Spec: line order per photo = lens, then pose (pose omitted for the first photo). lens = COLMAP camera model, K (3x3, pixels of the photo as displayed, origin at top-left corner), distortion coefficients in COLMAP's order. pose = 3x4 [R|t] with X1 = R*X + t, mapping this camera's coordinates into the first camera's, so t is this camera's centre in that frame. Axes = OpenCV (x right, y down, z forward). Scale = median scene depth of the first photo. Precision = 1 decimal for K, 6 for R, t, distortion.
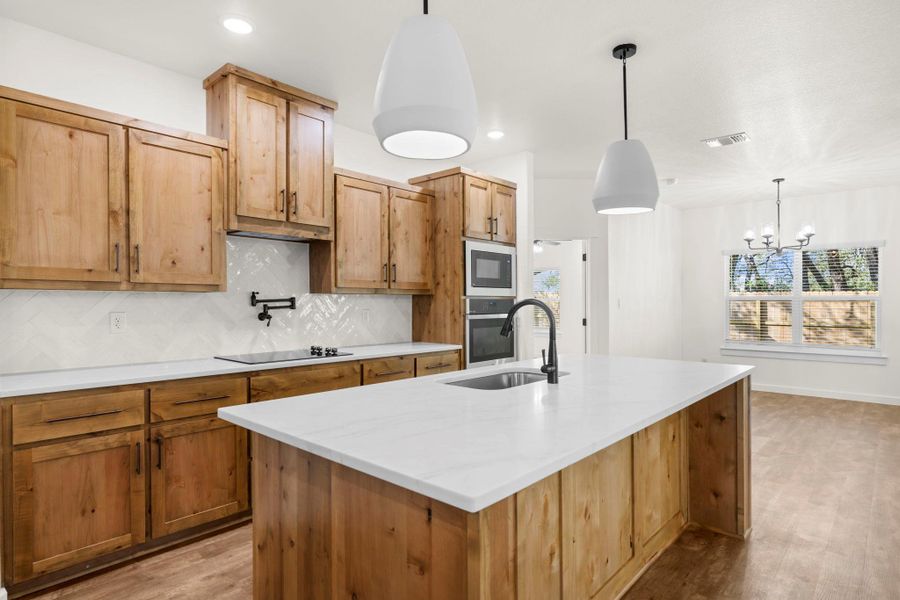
lens RADIAL K [[488.7, 0, 454.5], [0, 488.7, 309.6], [0, 0, 1]] dist [0.000339, -0.000258]
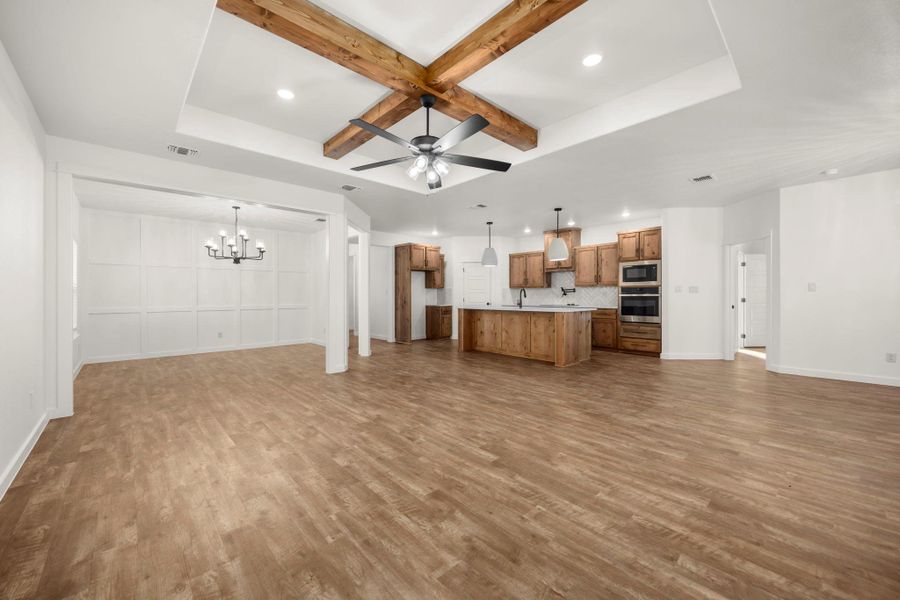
lens RADIAL K [[349.2, 0, 450.1], [0, 349.2, 290.7], [0, 0, 1]] dist [-0.003272, -0.000189]
pose [[-0.082574, -0.011844, -0.996515, 1.753961], [-0.009954, 0.999889, -0.011060, 0.019983], [0.996535, 0.009006, -0.082683, 0.328486]]
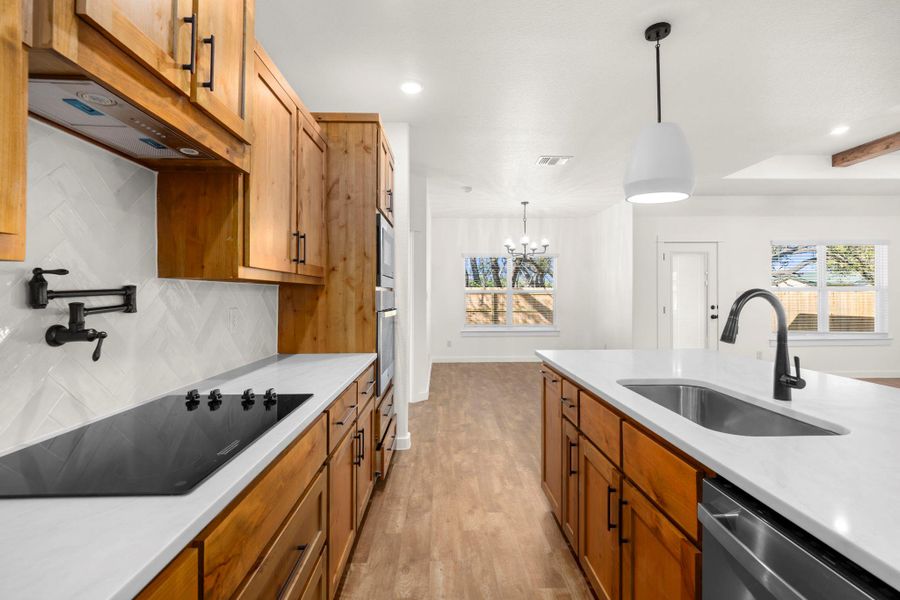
lens RADIAL K [[399.3, 0, 450.0], [0, 399.3, 300.0], [0, 0, 1]] dist [-0.013122, 0.000299]
pose [[0.733783, -0.012318, 0.679272, -0.312952], [0.014042, 0.999897, 0.002963, -0.007981], [-0.679238, 0.007364, 0.733881, 0.467657]]
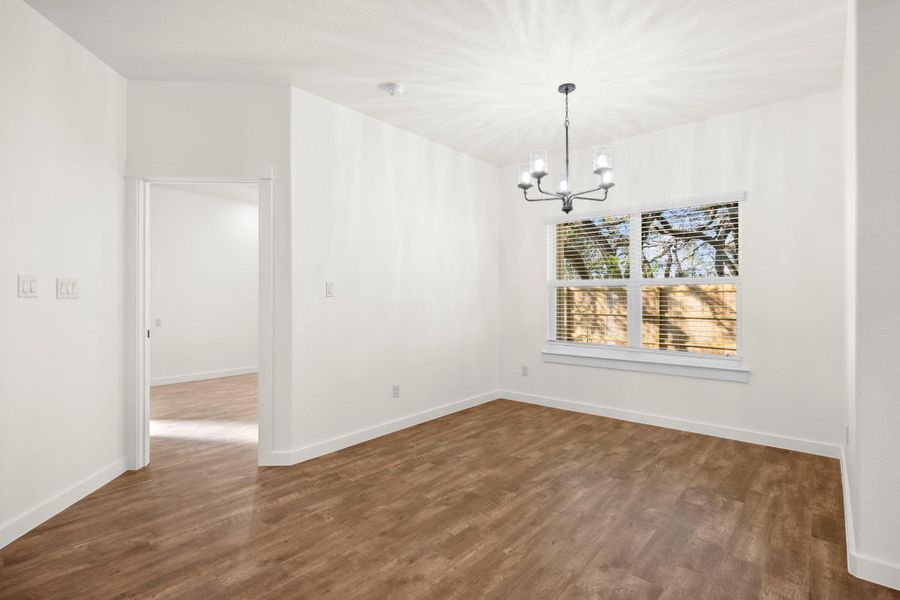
lens RADIAL K [[441.2, 0, 450.0], [0, 441.2, 300.0], [0, 0, 1]] dist [0.001667, 0.000405]
pose [[0.999746, -0.001183, 0.022488, 0.700738], [0.001310, 0.999983, -0.005617, 0.007252], [-0.022481, 0.005645, 0.999731, 0.615202]]
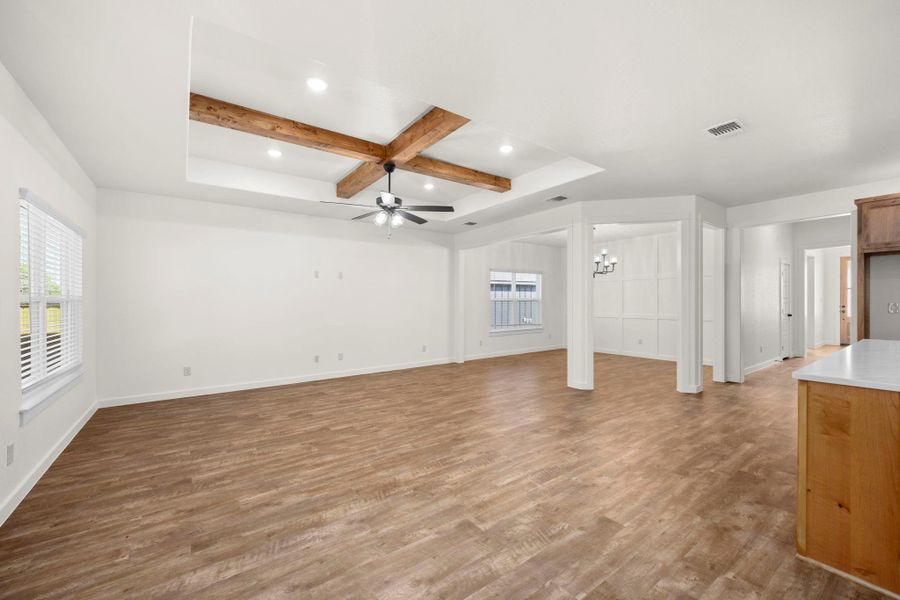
lens RADIAL K [[367.5, 0, 451.4], [0, 367.5, 301.7], [0, 0, 1]] dist [0.000977, 0.000107]
pose [[-0.979035, 0.010021, 0.203446, 0.702364], [0.012977, 0.999829, 0.013198, -0.017374], [-0.203279, 0.015561, -0.978997, 1.151990]]
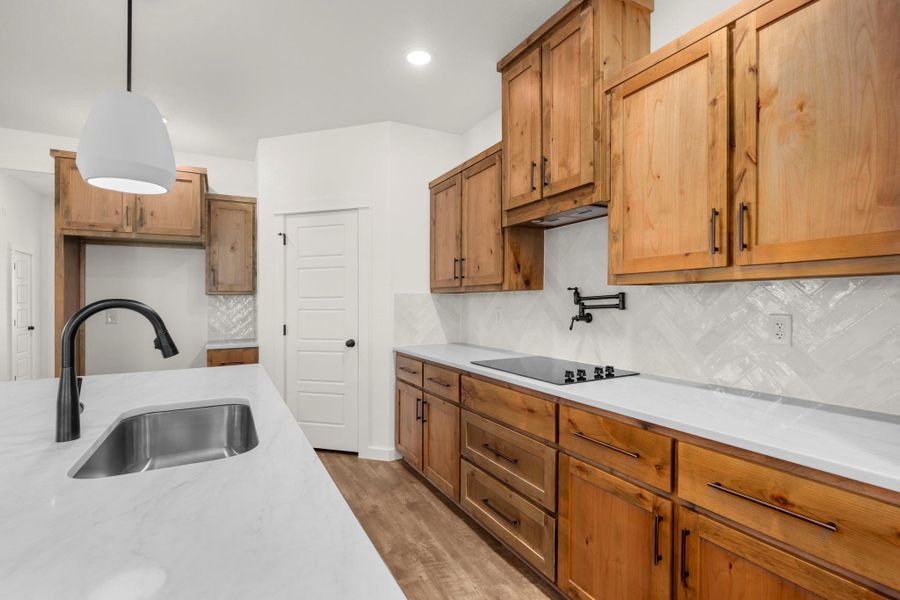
lens RADIAL K [[418.7, 0, 455.1], [0, 418.7, 300.8], [0, 0, 1]] dist [-0.018999, 0.000453]
pose [[-0.333613, 0.001754, -0.942708, 0.266475], [-0.007526, 0.999961, 0.004524, -0.012457], [0.942680, 0.008604, -0.333587, 0.846913]]
